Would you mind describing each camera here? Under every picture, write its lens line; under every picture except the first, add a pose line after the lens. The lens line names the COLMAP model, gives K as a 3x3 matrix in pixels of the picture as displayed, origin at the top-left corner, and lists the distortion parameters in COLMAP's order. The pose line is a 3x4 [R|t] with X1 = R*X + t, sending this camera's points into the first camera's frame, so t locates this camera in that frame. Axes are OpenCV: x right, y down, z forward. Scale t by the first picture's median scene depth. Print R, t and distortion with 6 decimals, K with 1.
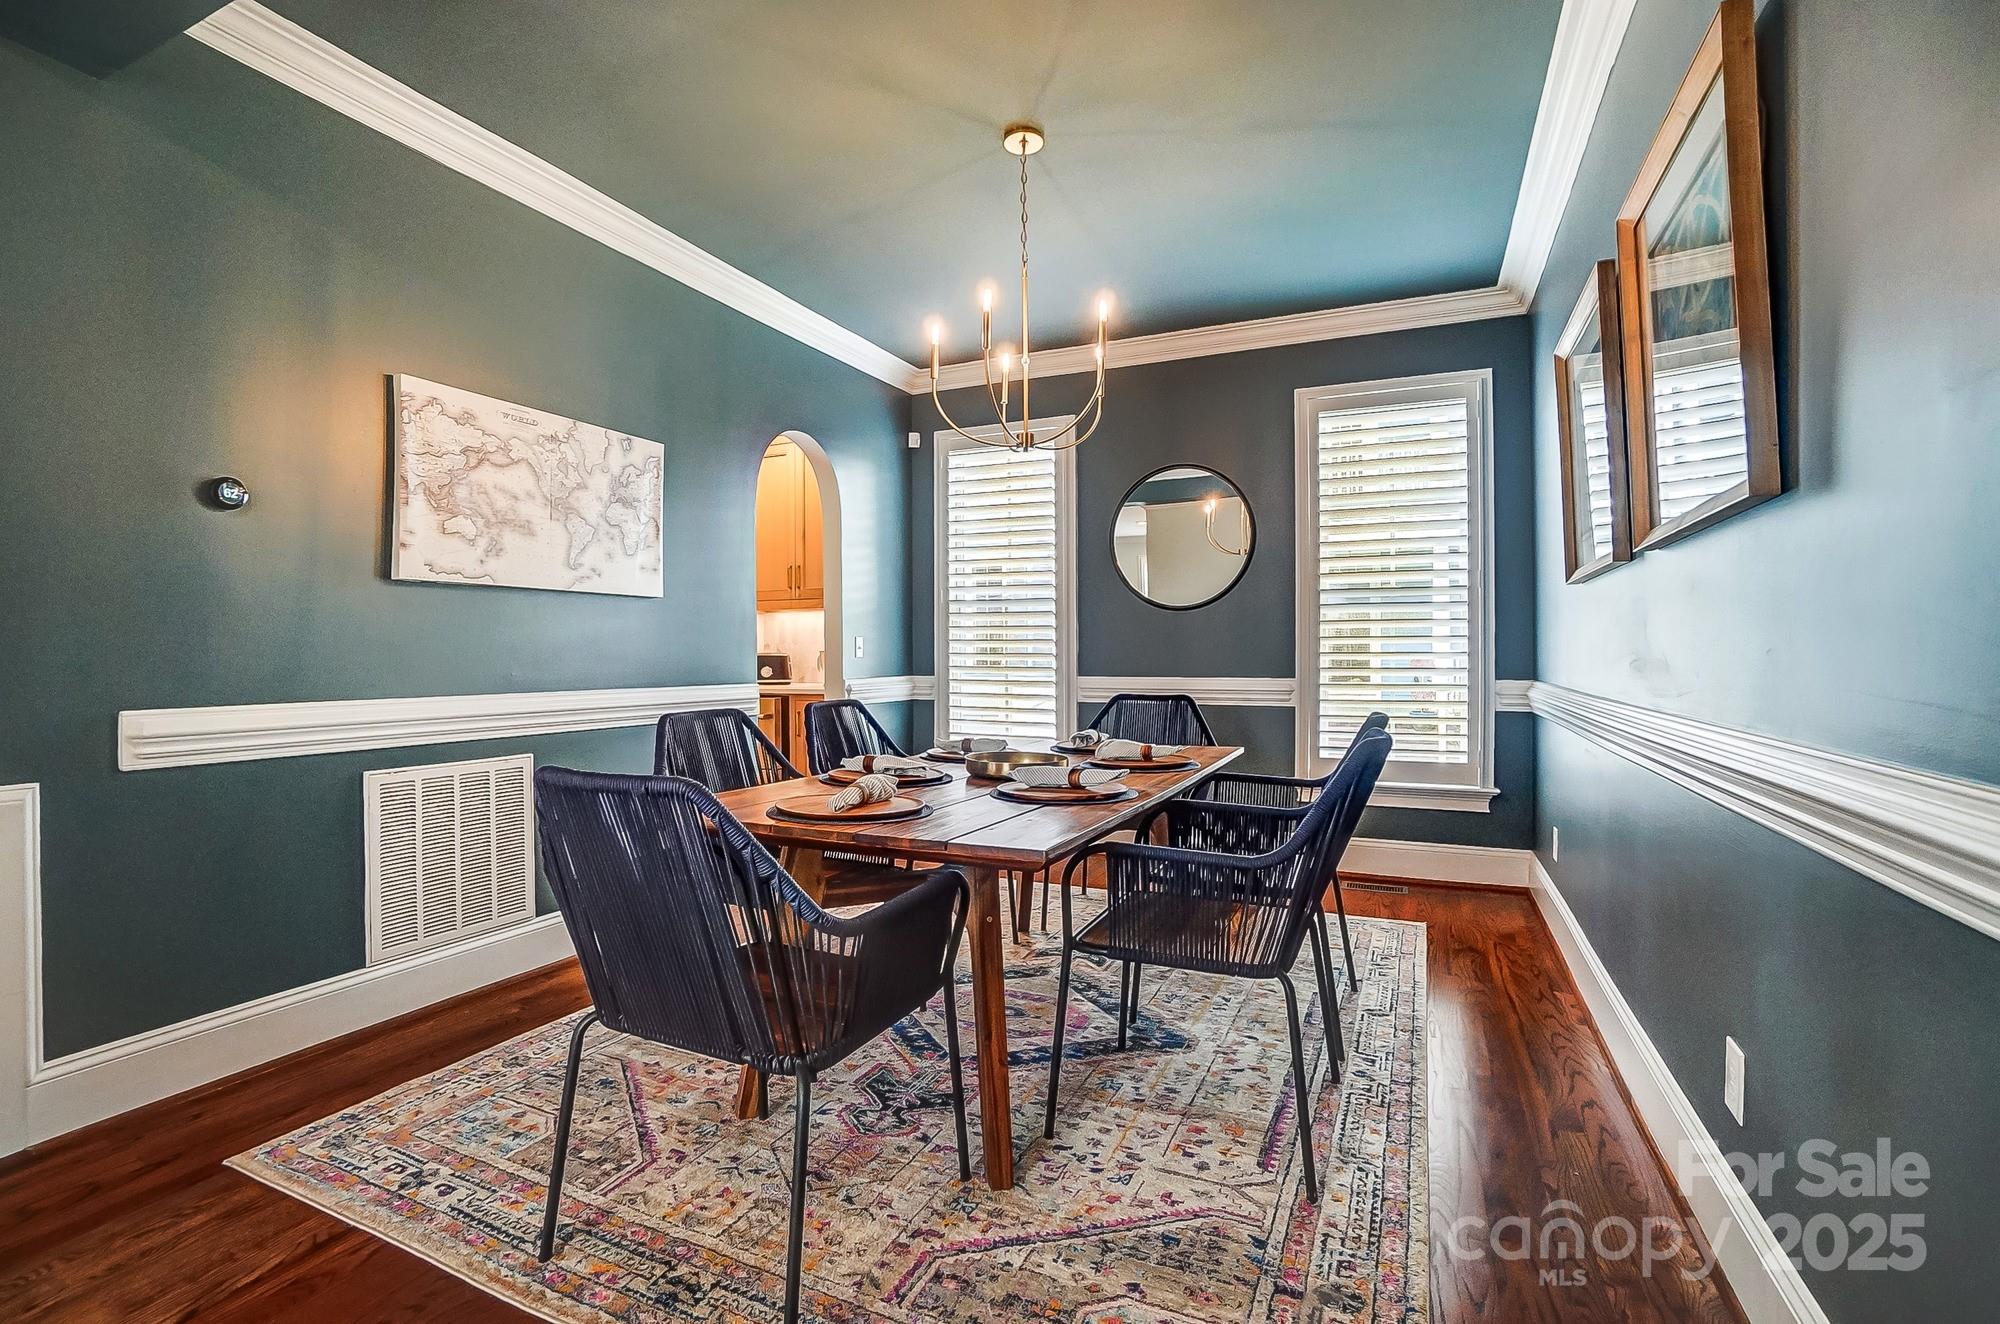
lens RADIAL K [[913.9, 0, 1007.9], [0, 913.9, 658.0], [0, 0, 1]] dist [-0.000844, 0.000183]
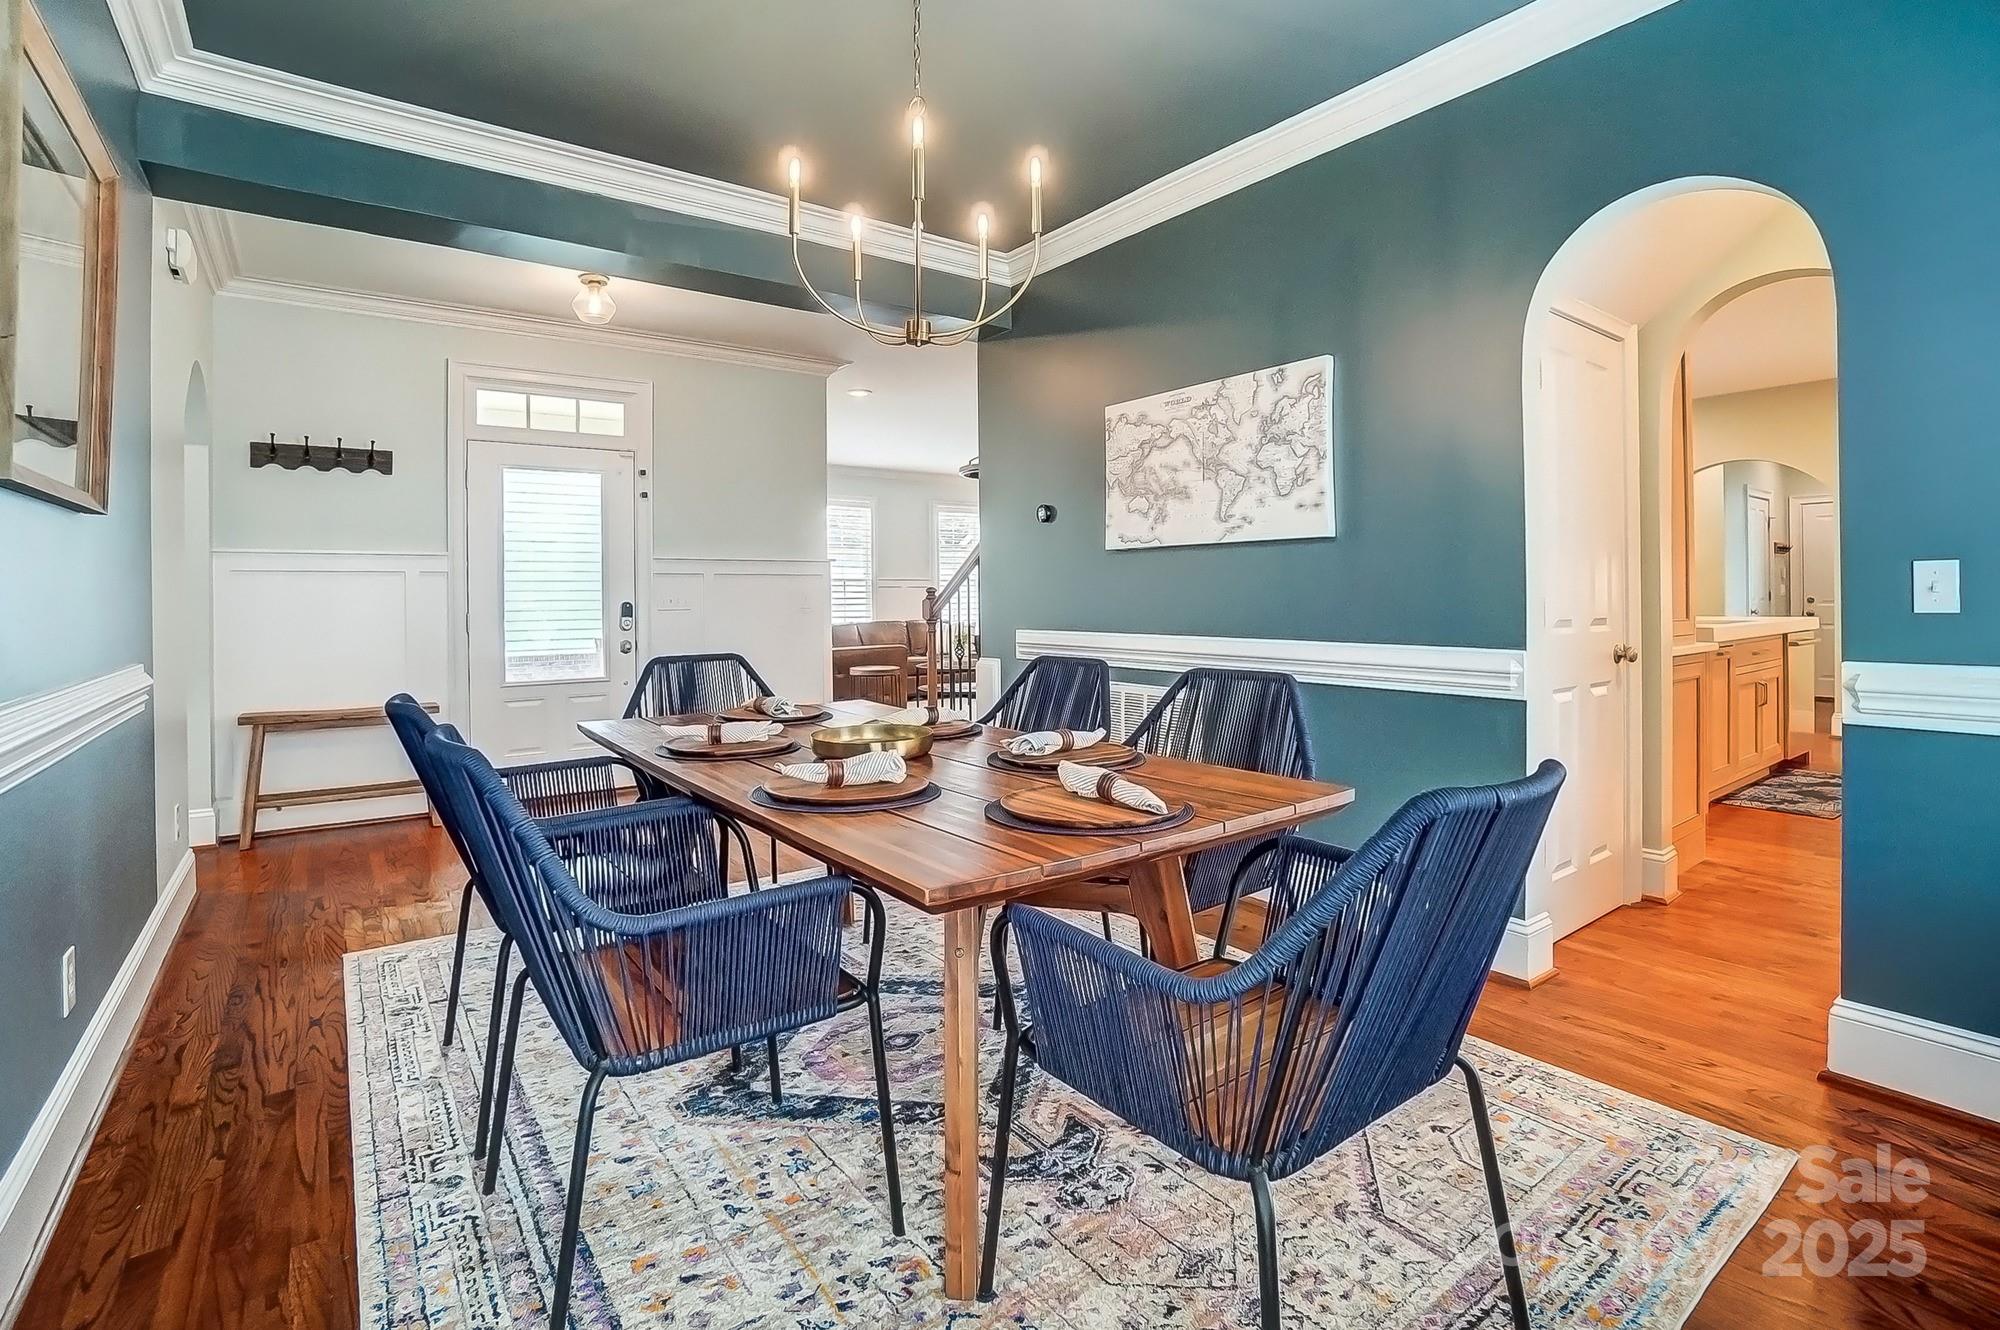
lens RADIAL K [[913.9, 0, 915.3], [0, 913.9, 596.2], [0, 0, 1]] dist [-0.000844, 0.000183]
pose [[-0.536244, 0.003366, -0.844056, 0.640065], [-0.002184, 0.999983, 0.005375, -0.017868], [0.844060, 0.004726, -0.536228, 1.355279]]
